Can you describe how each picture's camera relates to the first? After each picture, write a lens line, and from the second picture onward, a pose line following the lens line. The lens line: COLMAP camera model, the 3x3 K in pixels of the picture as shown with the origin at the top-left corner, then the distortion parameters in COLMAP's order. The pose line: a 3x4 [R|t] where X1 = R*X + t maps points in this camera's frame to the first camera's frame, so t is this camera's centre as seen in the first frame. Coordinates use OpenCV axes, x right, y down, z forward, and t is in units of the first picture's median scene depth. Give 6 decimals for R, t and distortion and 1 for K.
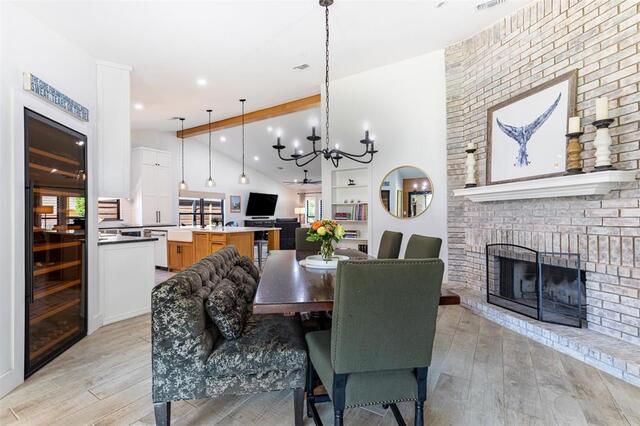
lens RADIAL K [[285.9, 0, 321.7], [0, 285.9, 215.7], [0, 0, 1]] dist [0.001084, 0.000062]
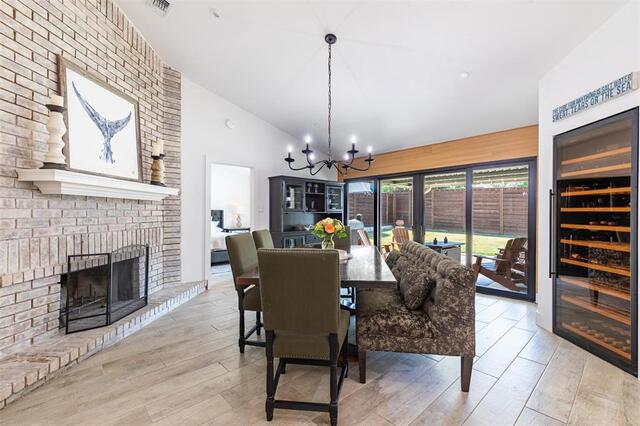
lens RADIAL K [[285.9, 0, 321.7], [0, 285.9, 215.7], [0, 0, 1]] dist [0.001084, 0.000062]
pose [[-0.963742, 0.000365, 0.266836, -0.213708], [0.002469, 0.999968, 0.007552, -0.005138], [-0.266825, 0.007937, -0.963712, 1.718691]]
